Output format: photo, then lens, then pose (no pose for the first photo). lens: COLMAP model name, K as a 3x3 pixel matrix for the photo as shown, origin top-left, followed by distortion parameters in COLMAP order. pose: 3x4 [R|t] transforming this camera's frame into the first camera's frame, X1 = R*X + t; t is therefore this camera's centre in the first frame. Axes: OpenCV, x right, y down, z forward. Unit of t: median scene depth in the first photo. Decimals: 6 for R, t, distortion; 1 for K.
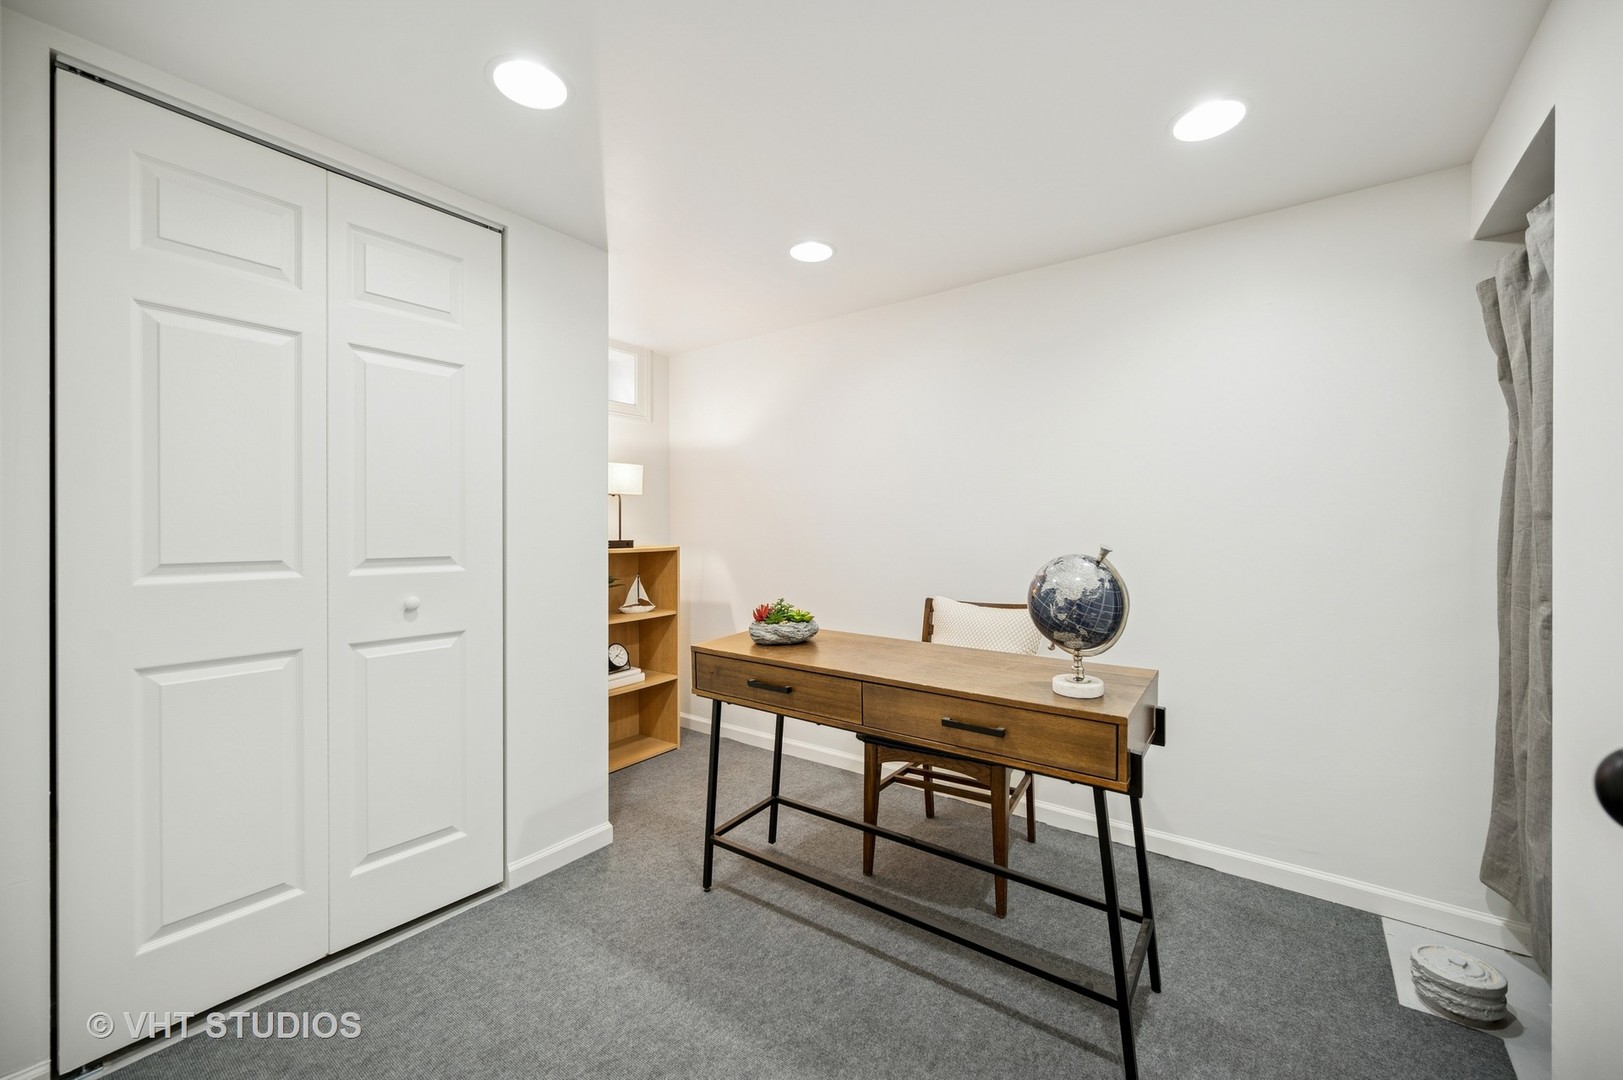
lens RADIAL K [[656.4, 0, 810.5], [0, 656.4, 535.7], [0, 0, 1]] dist [-0.001783, 0.000703]
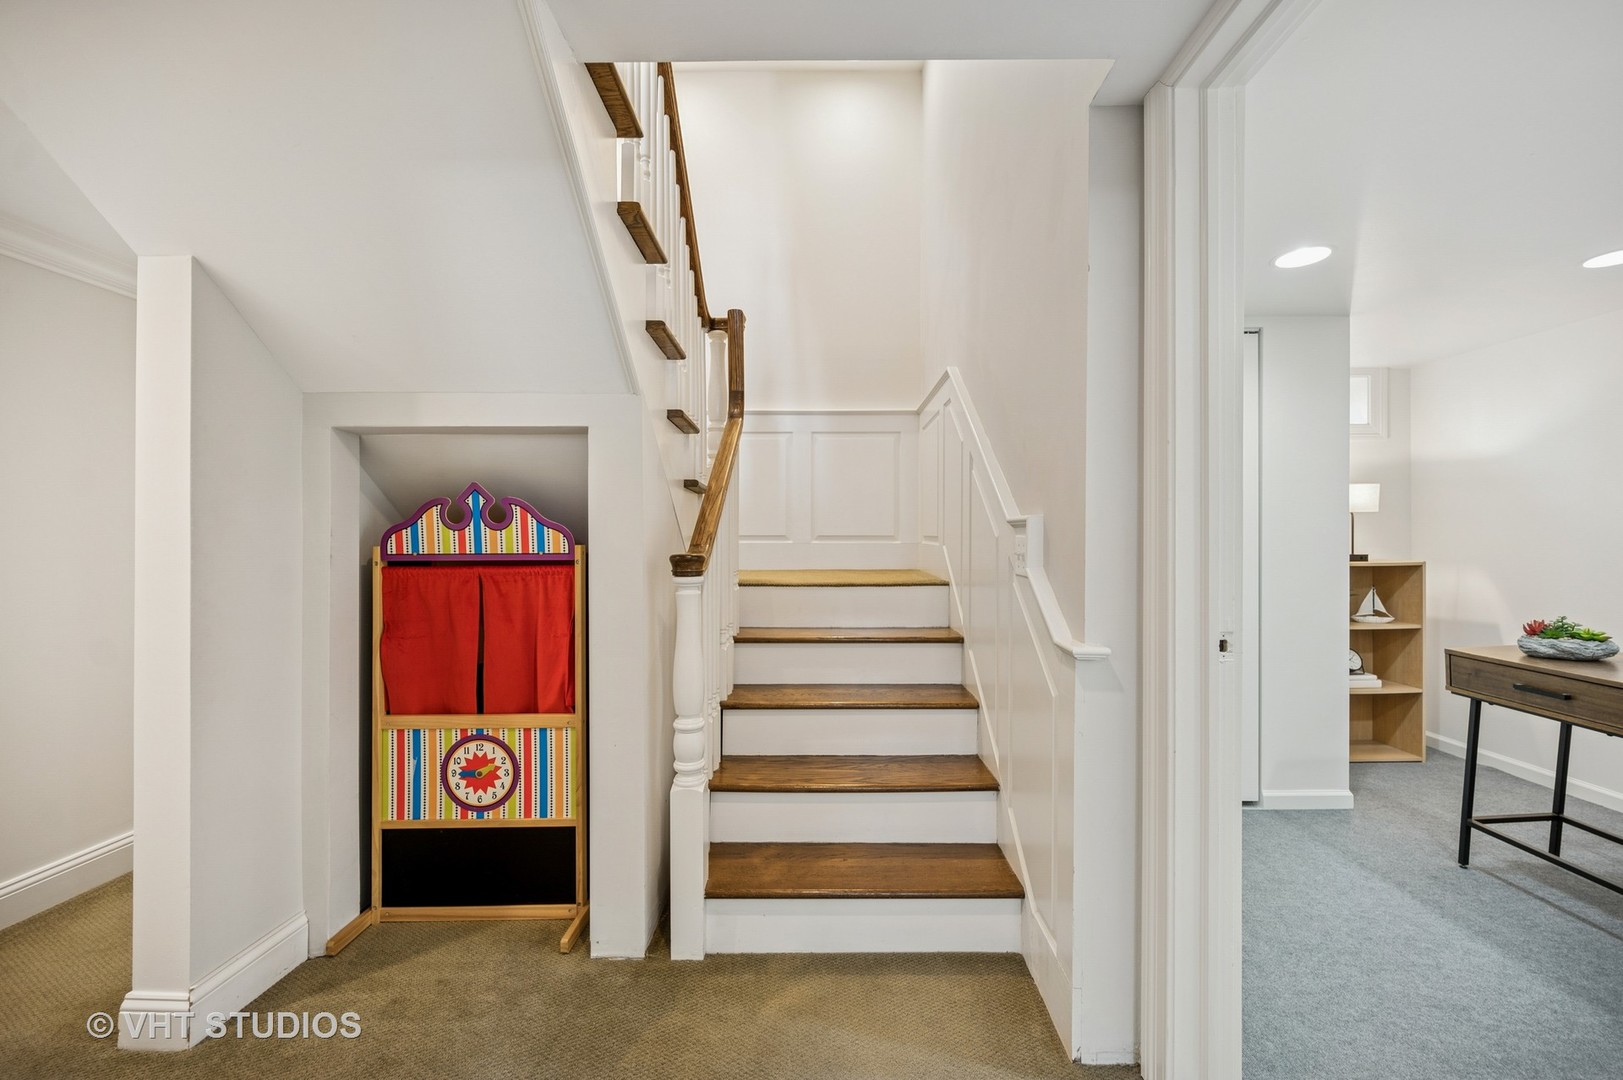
lens RADIAL K [[656.4, 0, 811.7], [0, 656.4, 540.2], [0, 0, 1]] dist [-0.001783, 0.000703]
pose [[0.591301, 0.001721, -0.806449, 0.080693], [-0.002905, 0.999996, 0.000004, -0.019783], [0.806446, 0.002341, 0.591303, -0.523029]]
